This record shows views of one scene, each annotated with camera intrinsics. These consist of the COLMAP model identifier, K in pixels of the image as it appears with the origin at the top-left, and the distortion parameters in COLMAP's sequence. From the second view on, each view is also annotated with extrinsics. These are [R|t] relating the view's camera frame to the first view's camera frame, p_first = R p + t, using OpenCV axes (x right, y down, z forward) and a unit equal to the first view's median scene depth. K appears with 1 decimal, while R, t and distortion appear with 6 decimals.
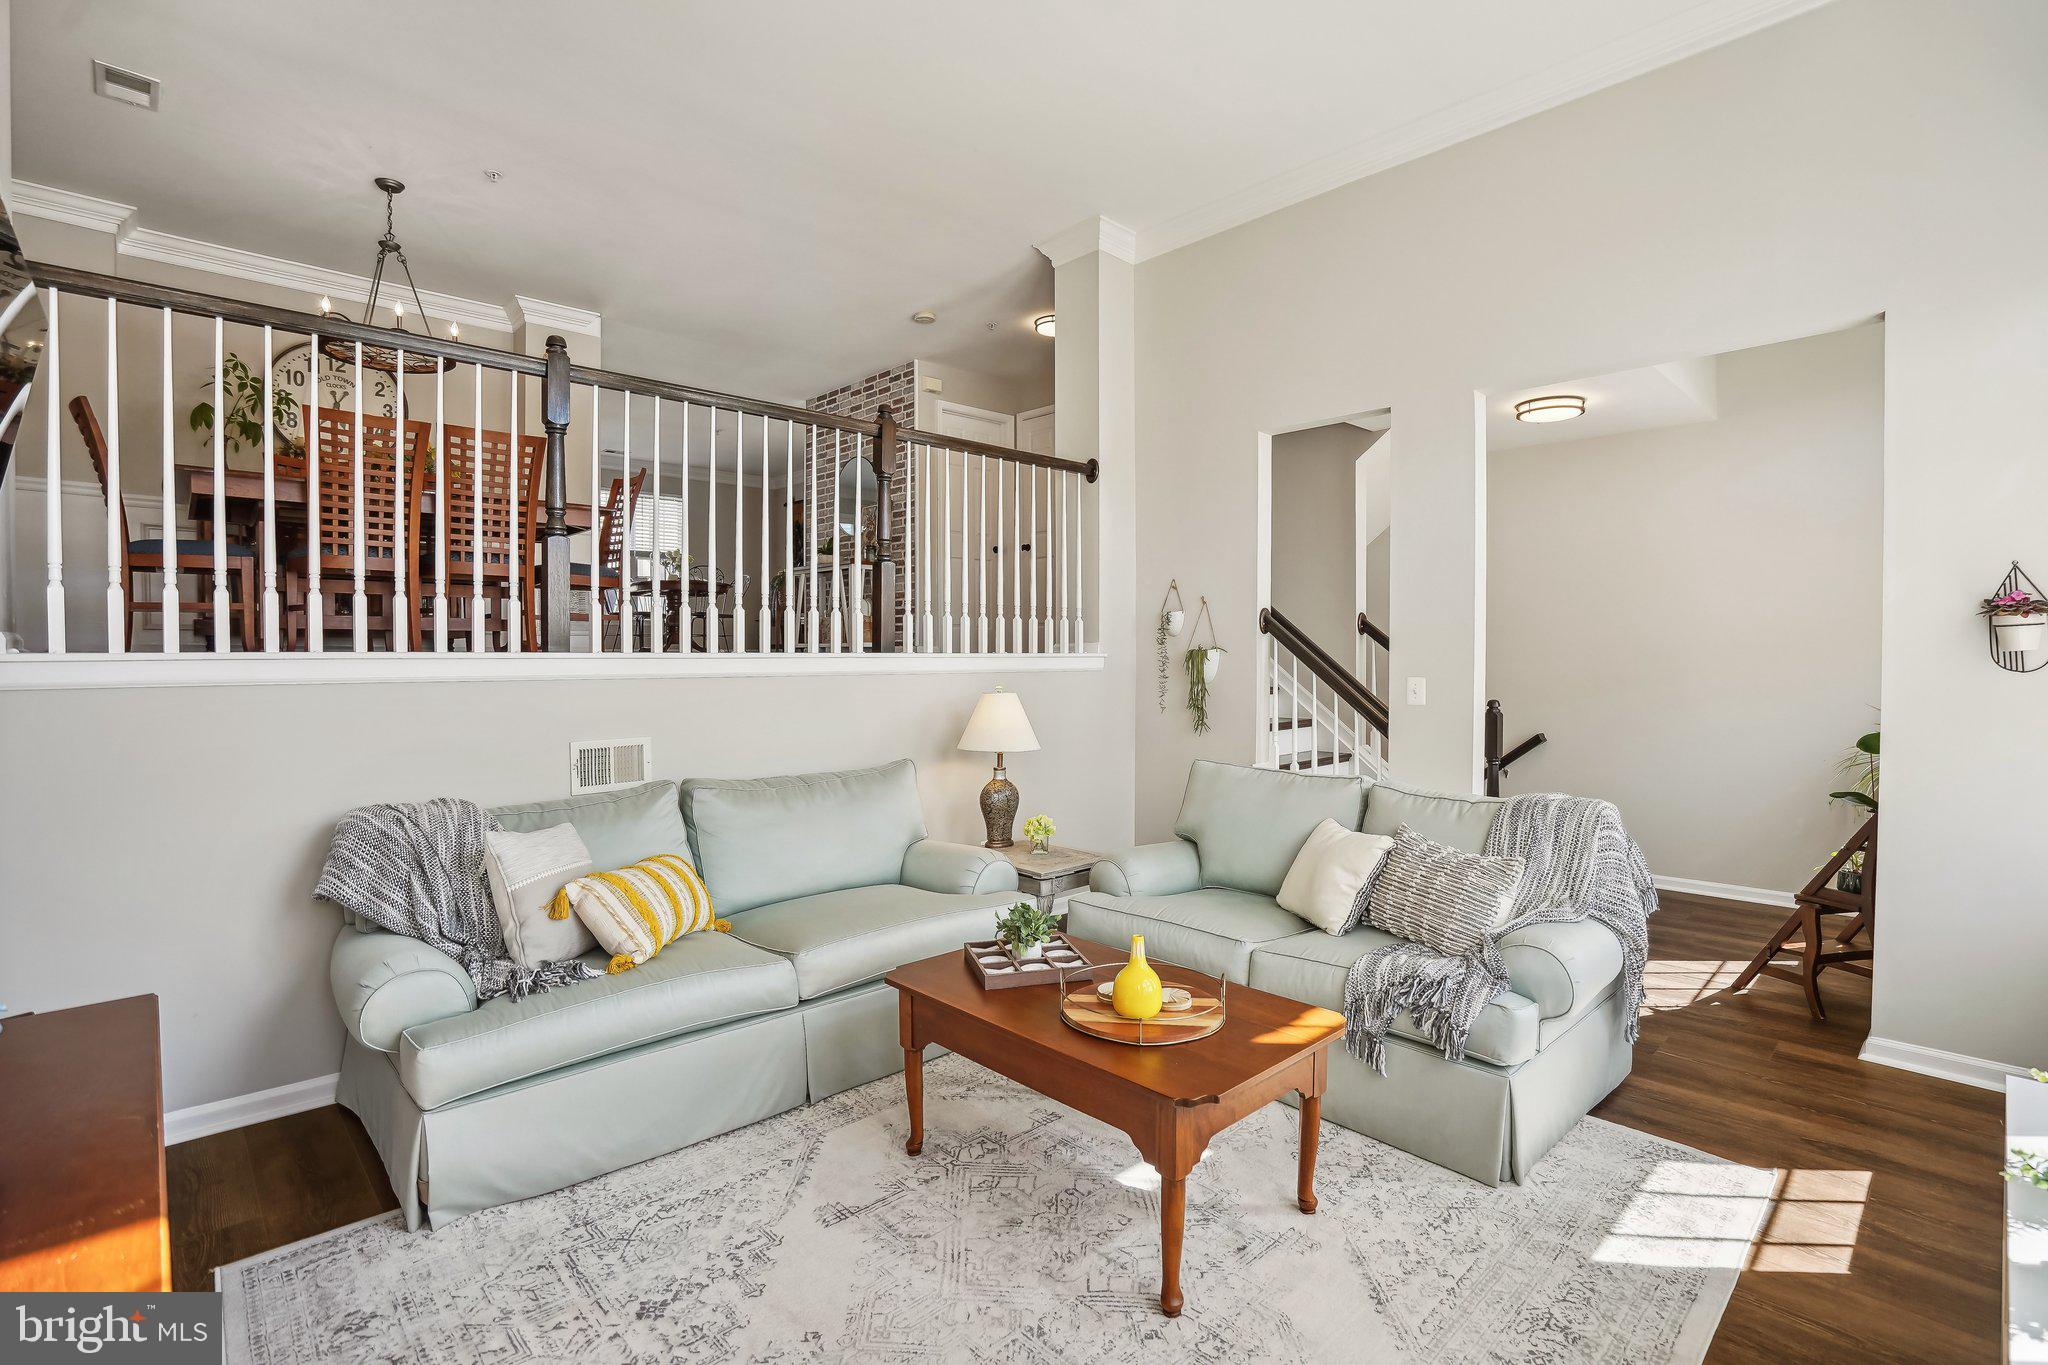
lens RADIAL K [[966.1, 0, 1020.0], [0, 966.1, 679.6], [0, 0, 1]] dist [-0.026075, -0.000005]
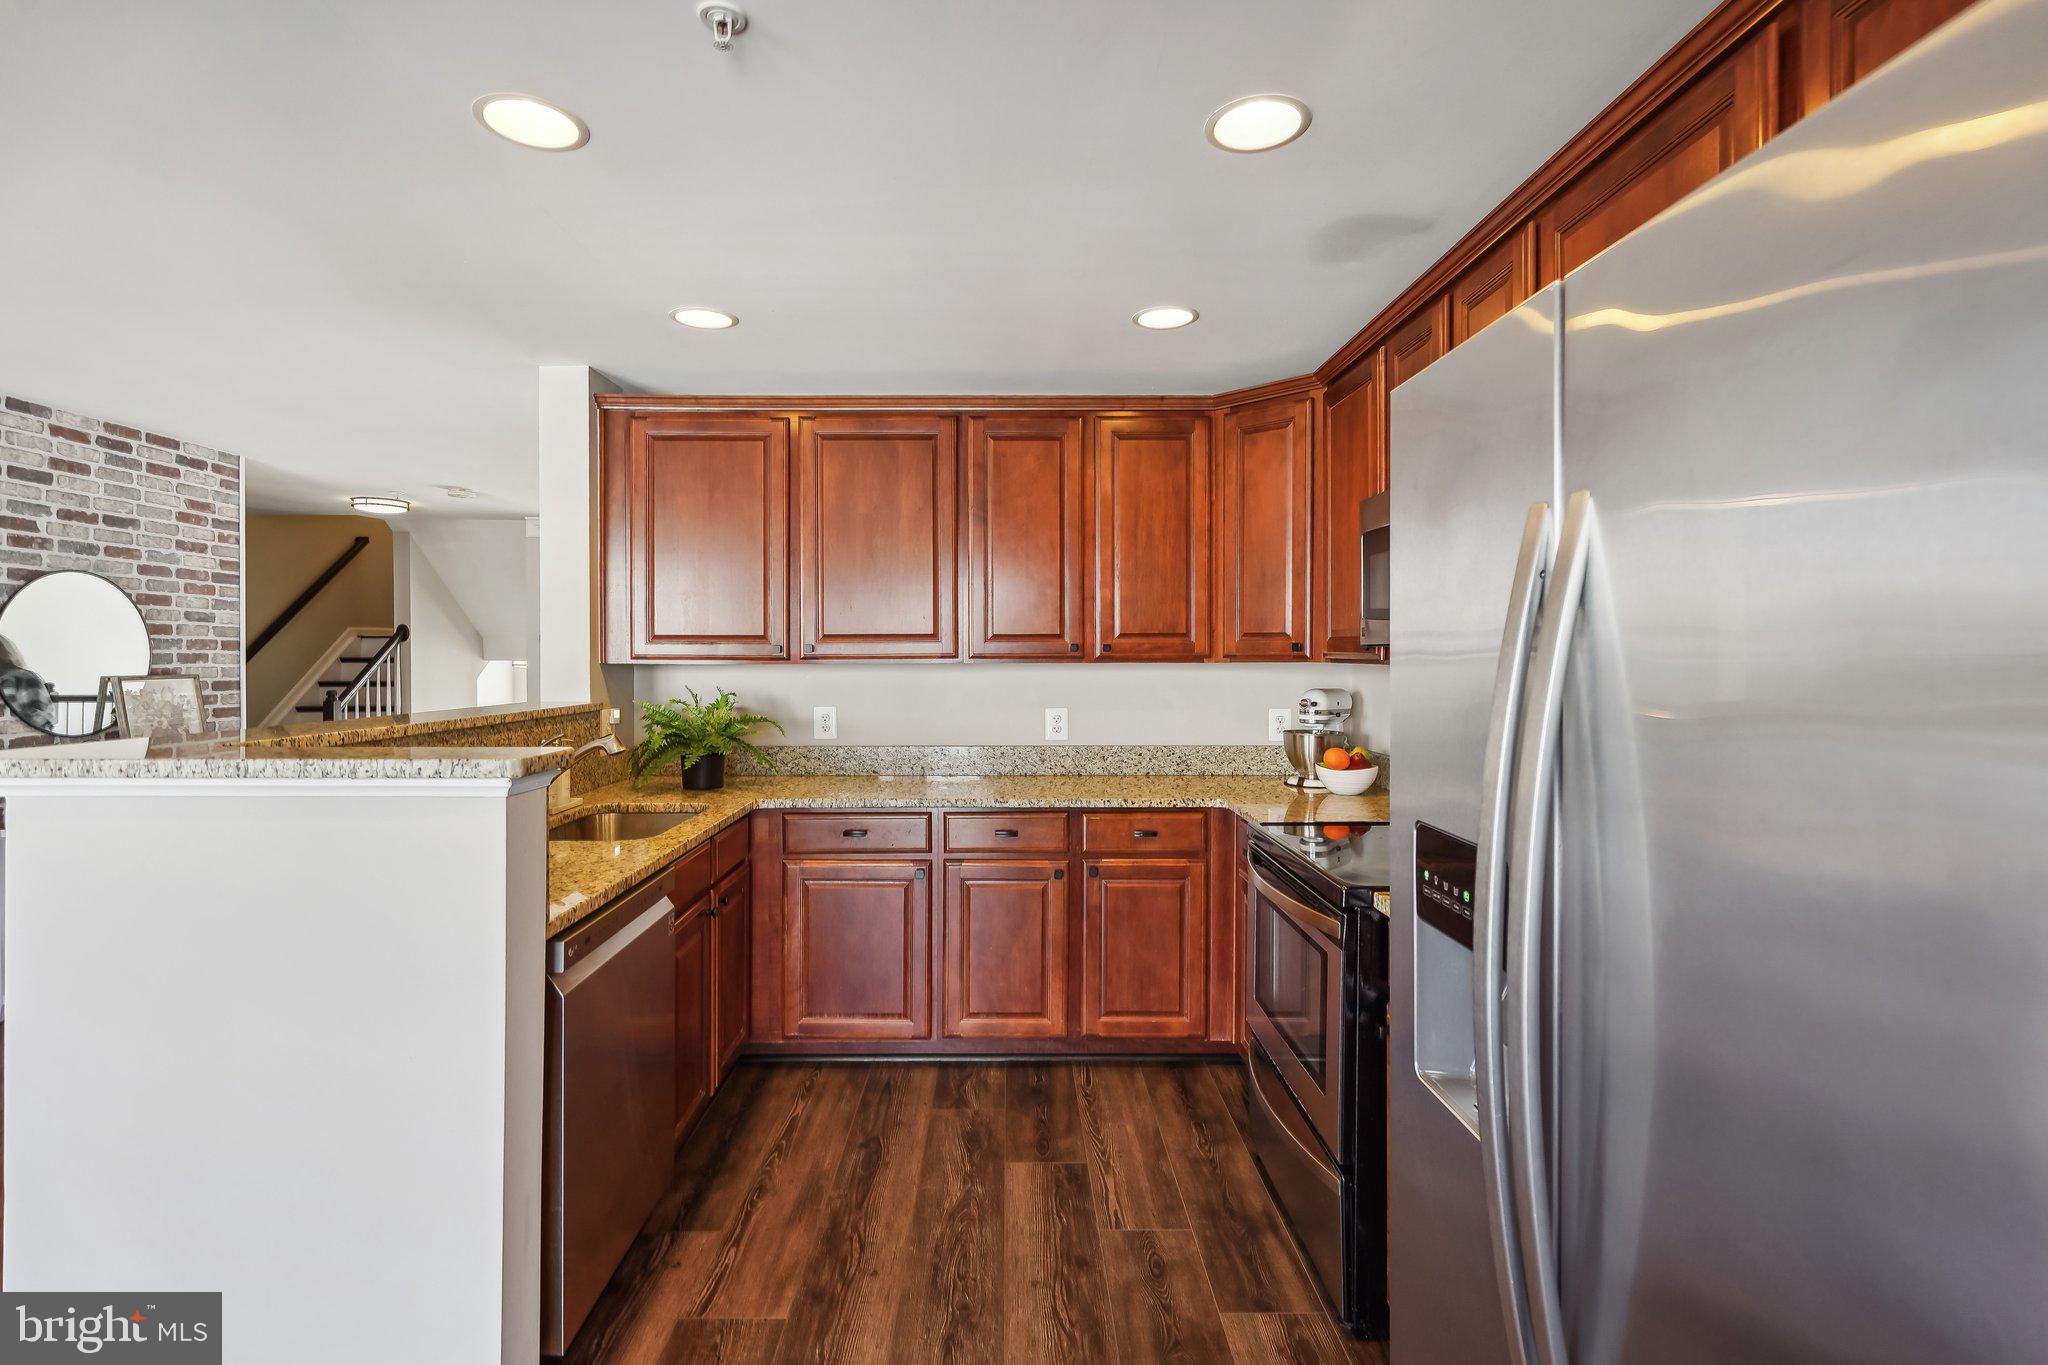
lens RADIAL K [[961.2, 0, 1013.5], [0, 961.2, 666.2], [0, 0, 1]] dist [-0.001457, -0.000035]
pose [[-0.733754, -0.005757, 0.679391, -0.895474], [0.019293, 0.999384, 0.029305, -0.203096], [-0.679142, 0.034611, -0.733191, 1.114268]]
